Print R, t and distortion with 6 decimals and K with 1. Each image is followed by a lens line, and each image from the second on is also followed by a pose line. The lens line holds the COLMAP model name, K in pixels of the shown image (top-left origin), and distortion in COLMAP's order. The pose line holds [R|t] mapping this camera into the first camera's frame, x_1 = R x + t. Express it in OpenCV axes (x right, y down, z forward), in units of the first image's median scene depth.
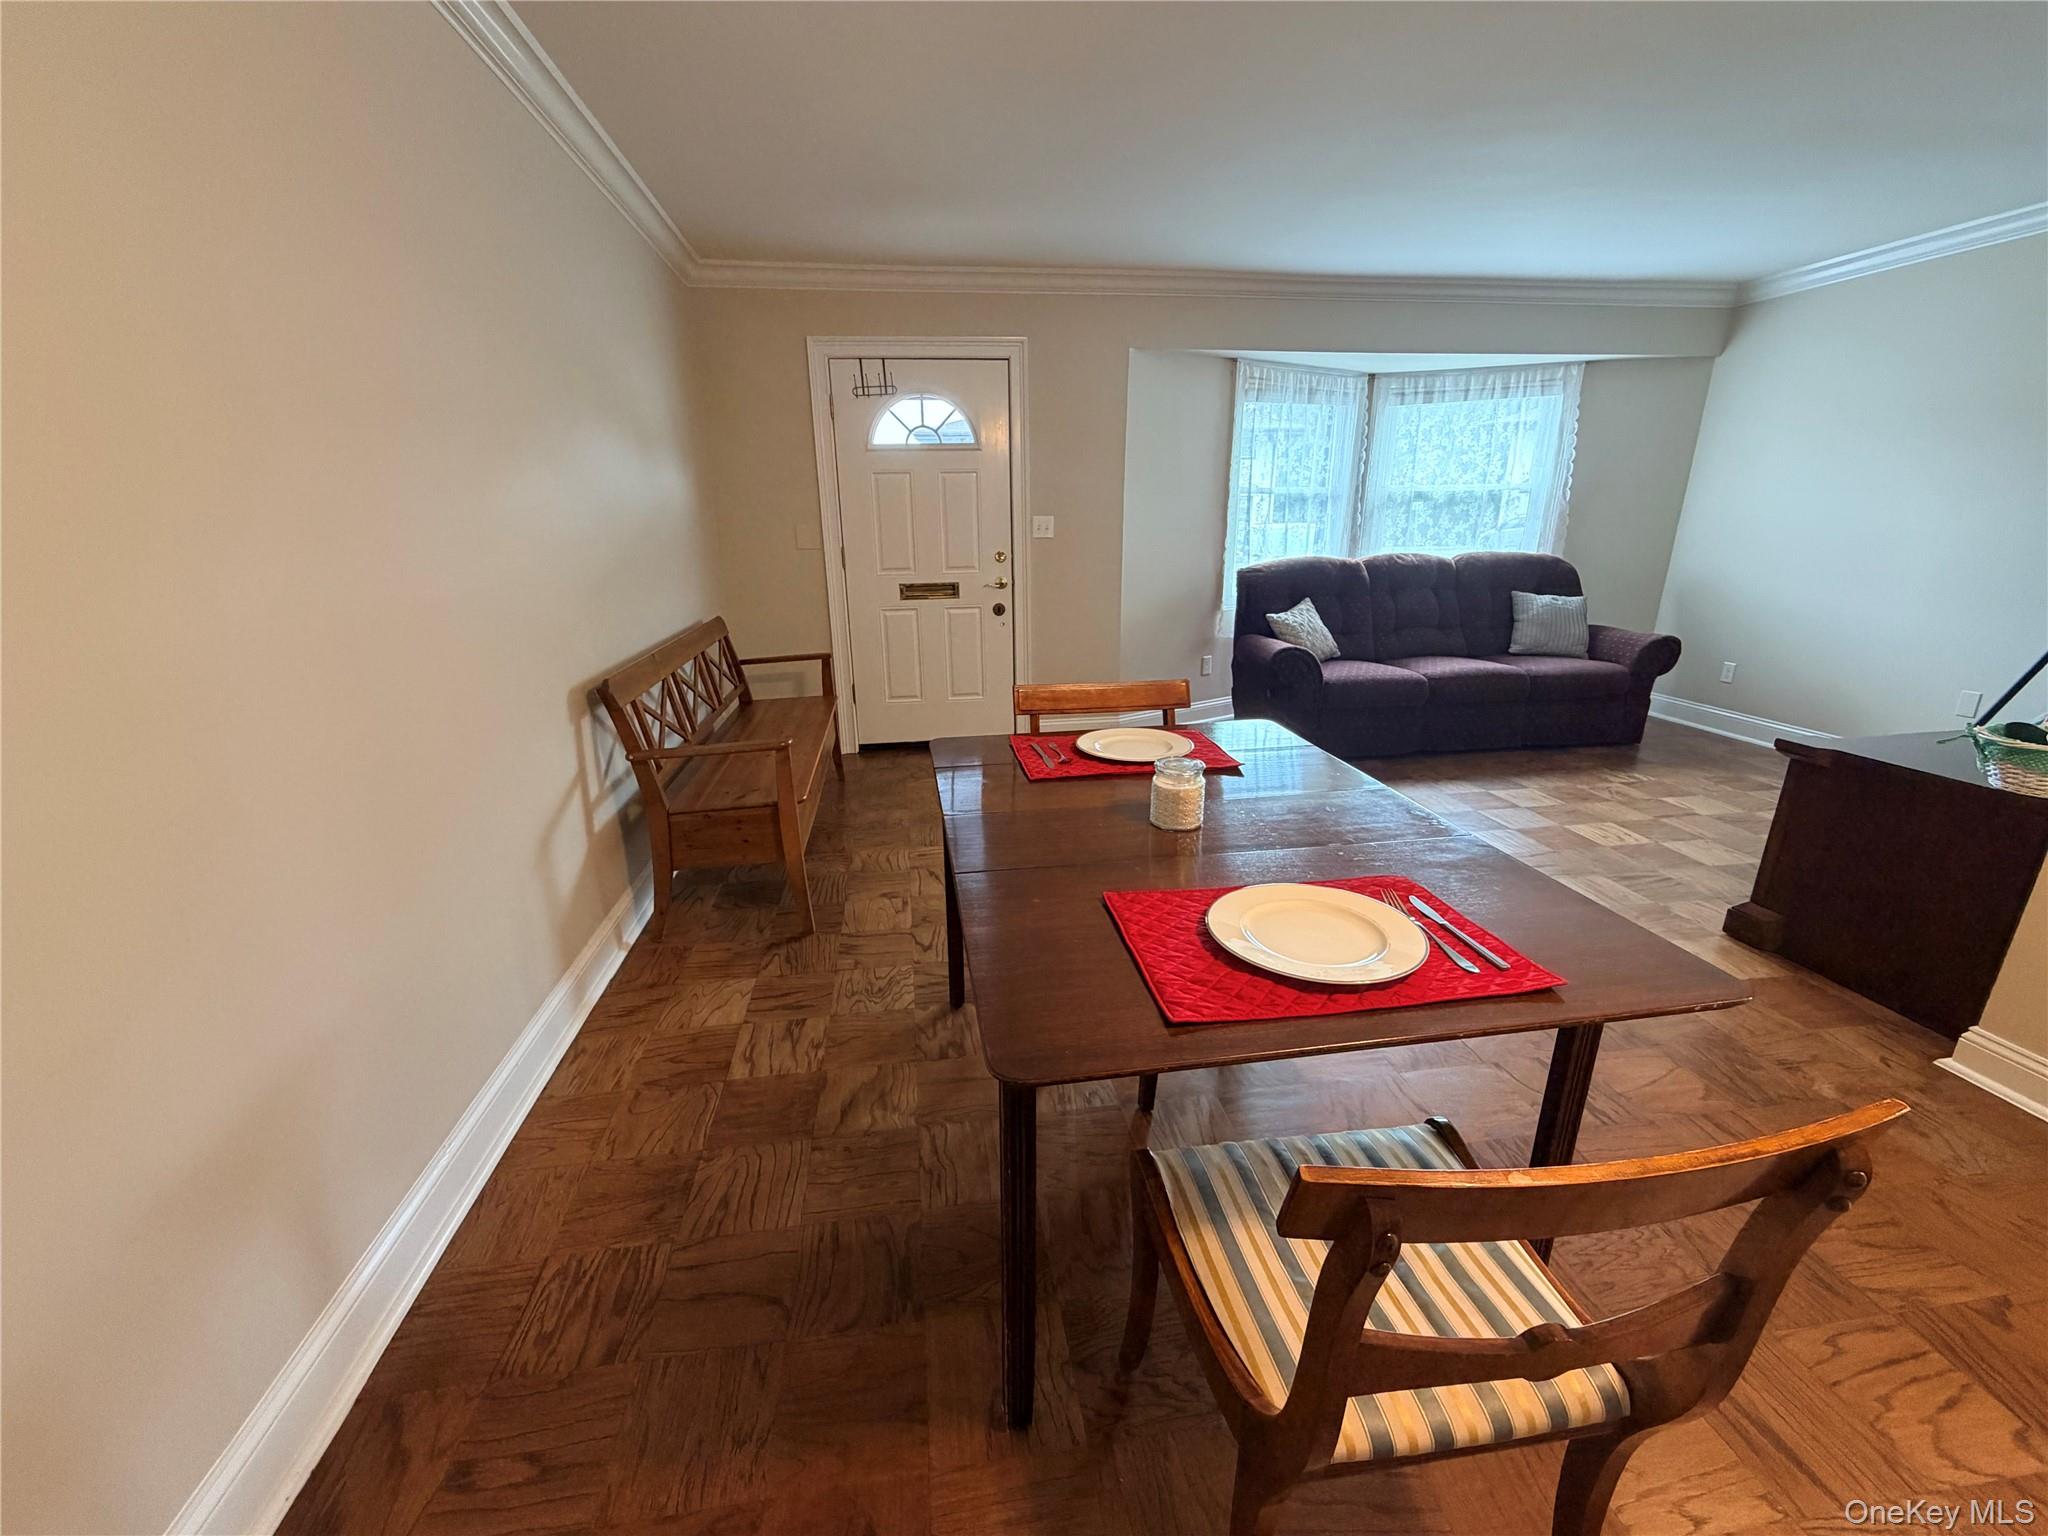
lens RADIAL K [[814.8, 0, 1018.4], [0, 814.8, 771.1], [0, 0, 1]] dist [-0.000447, 0.000051]
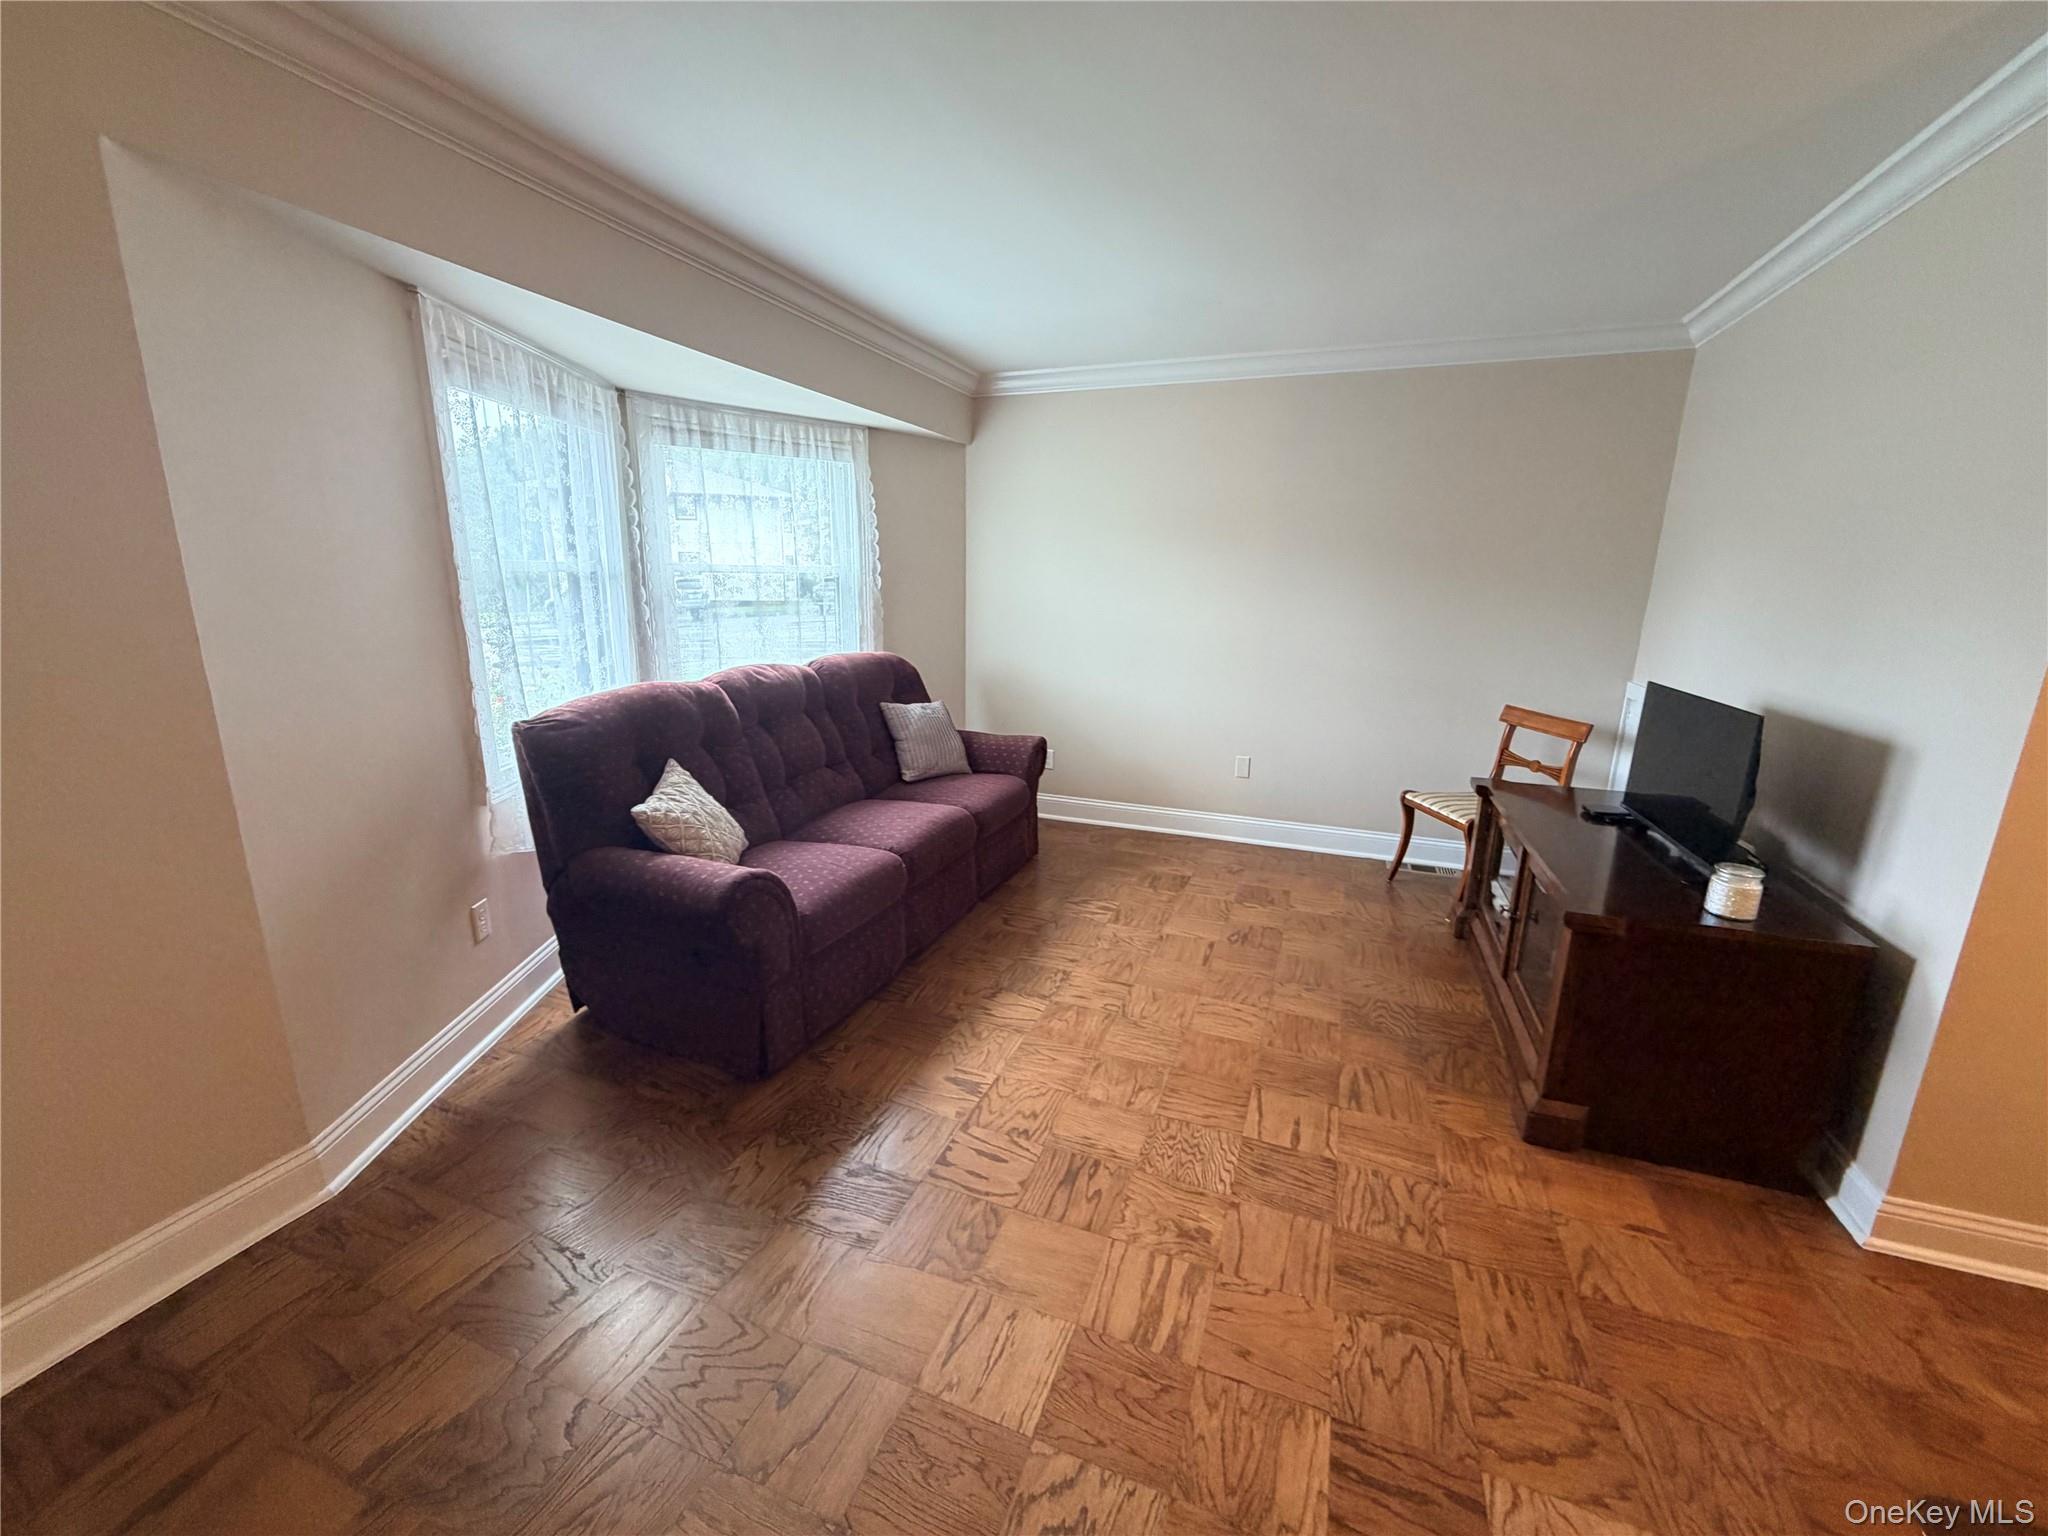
lens RADIAL K [[814.8, 0, 1018.4], [0, 814.8, 771.1], [0, 0, 1]] dist [-0.000447, 0.000051]
pose [[0.497033, -0.183560, 0.848094, -0.003488], [0.242503, 0.967810, 0.067350, -0.183296], [-0.833157, 0.172191, 0.525548, 0.503294]]
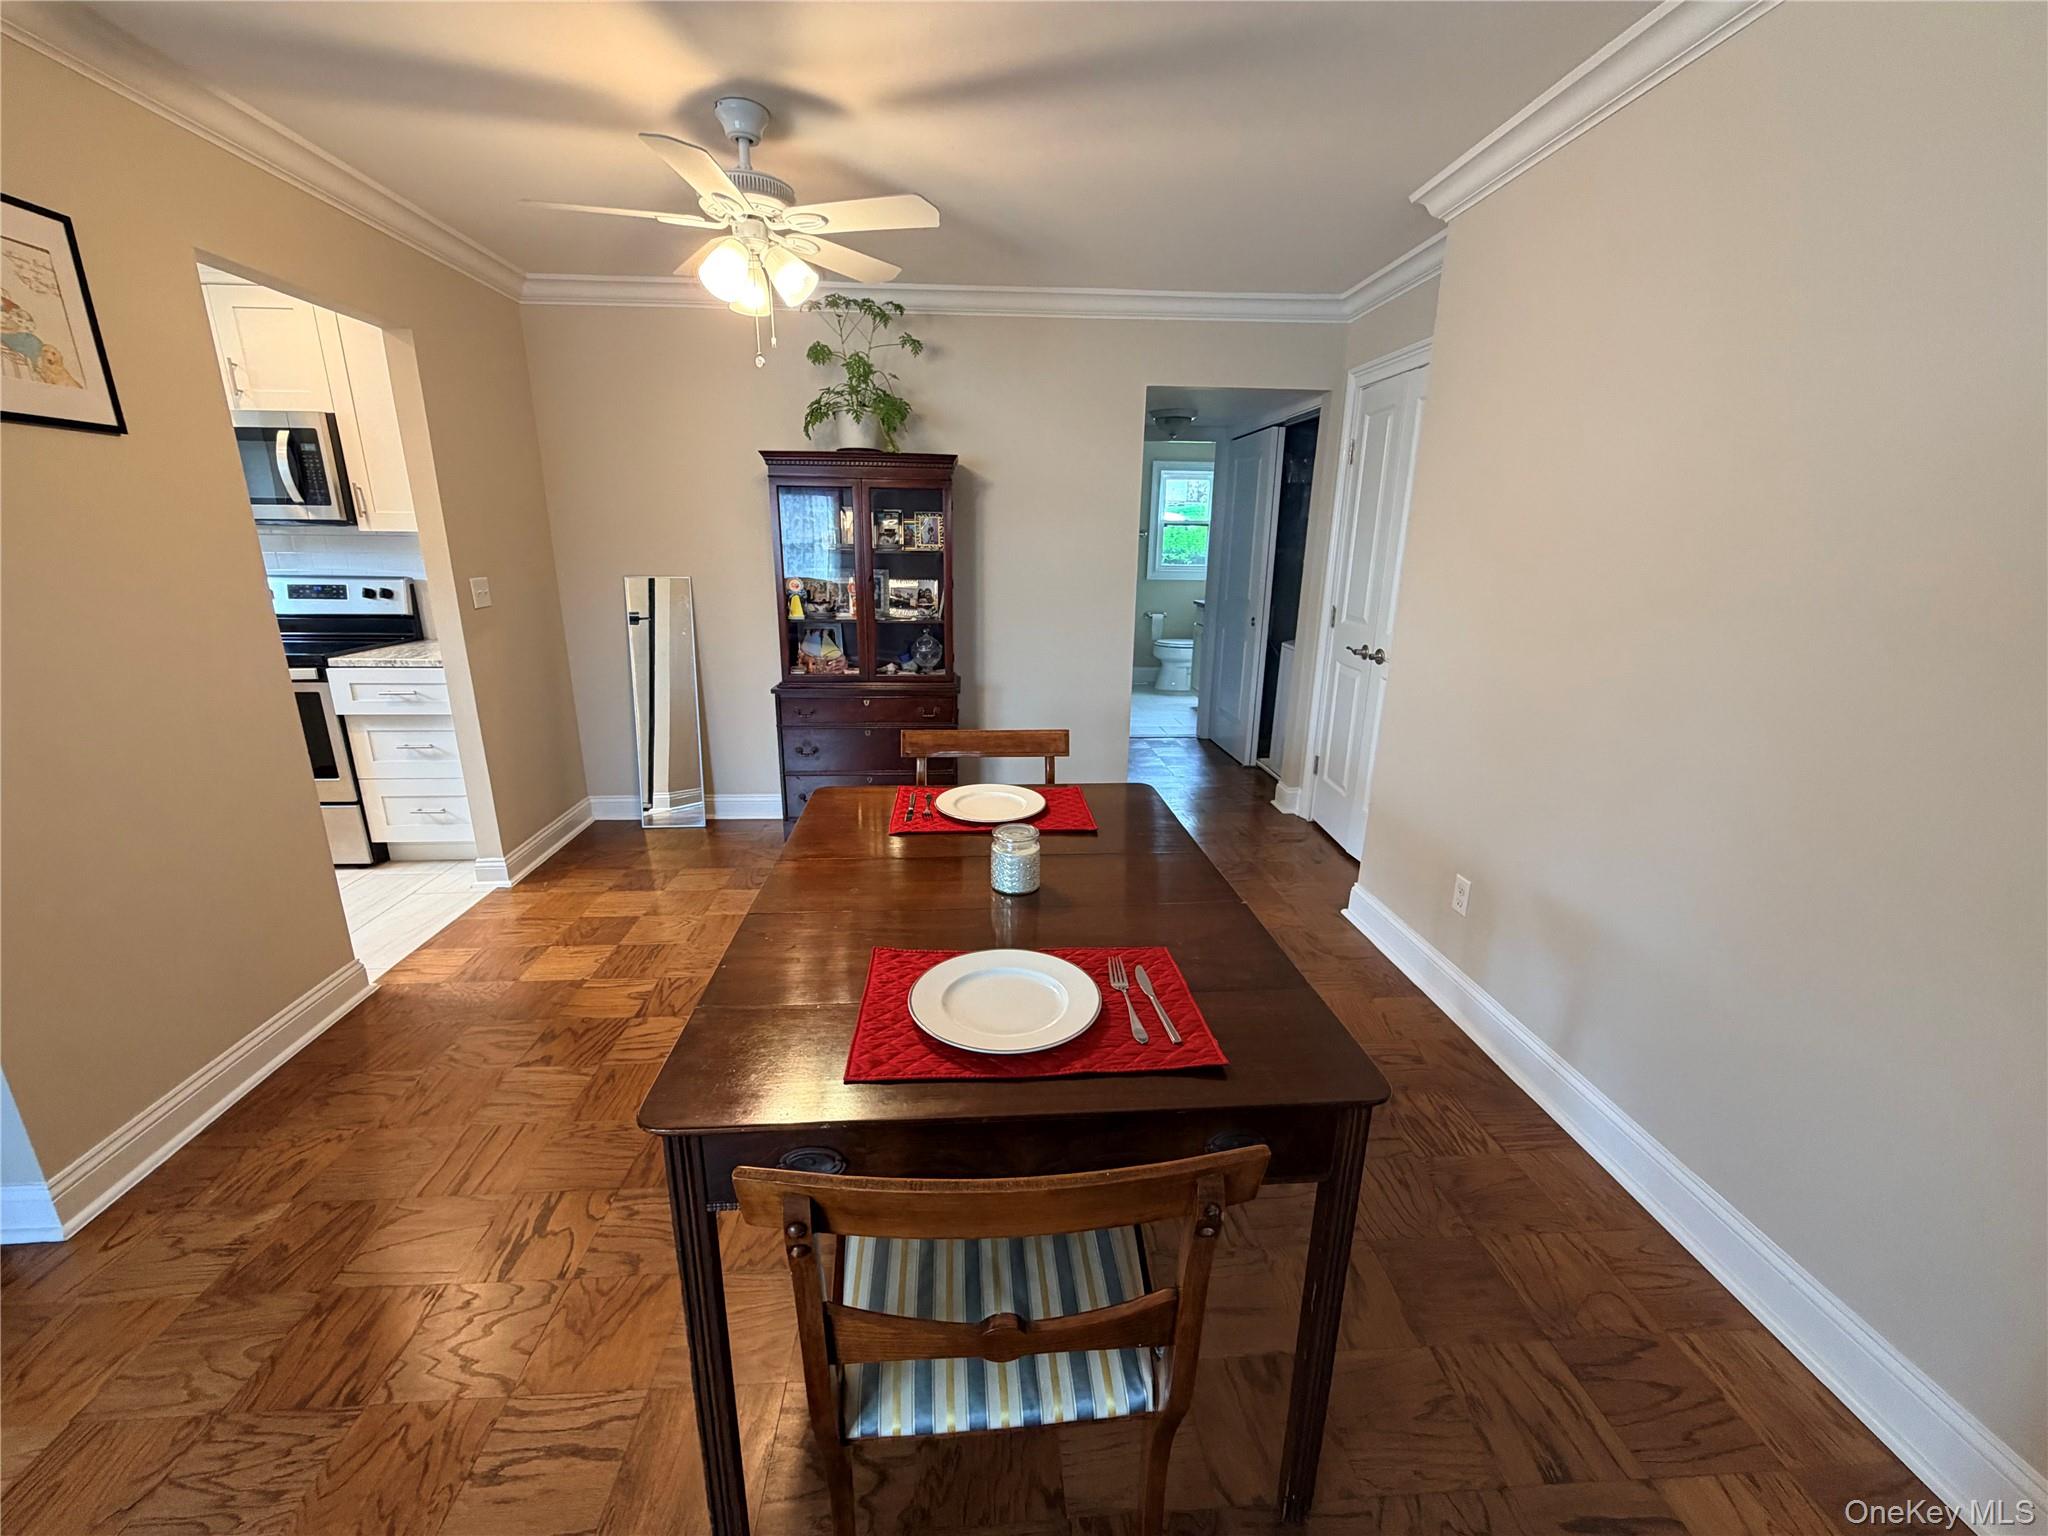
lens RADIAL K [[814.8, 0, 1018.4], [0, 814.8, 771.1], [0, 0, 1]] dist [-0.000447, 0.000051]
pose [[-0.997324, -0.016350, 0.071252, 0.036665], [0.025902, 0.832404, 0.553564, -0.202932], [-0.068361, 0.553929, -0.829753, 0.564949]]
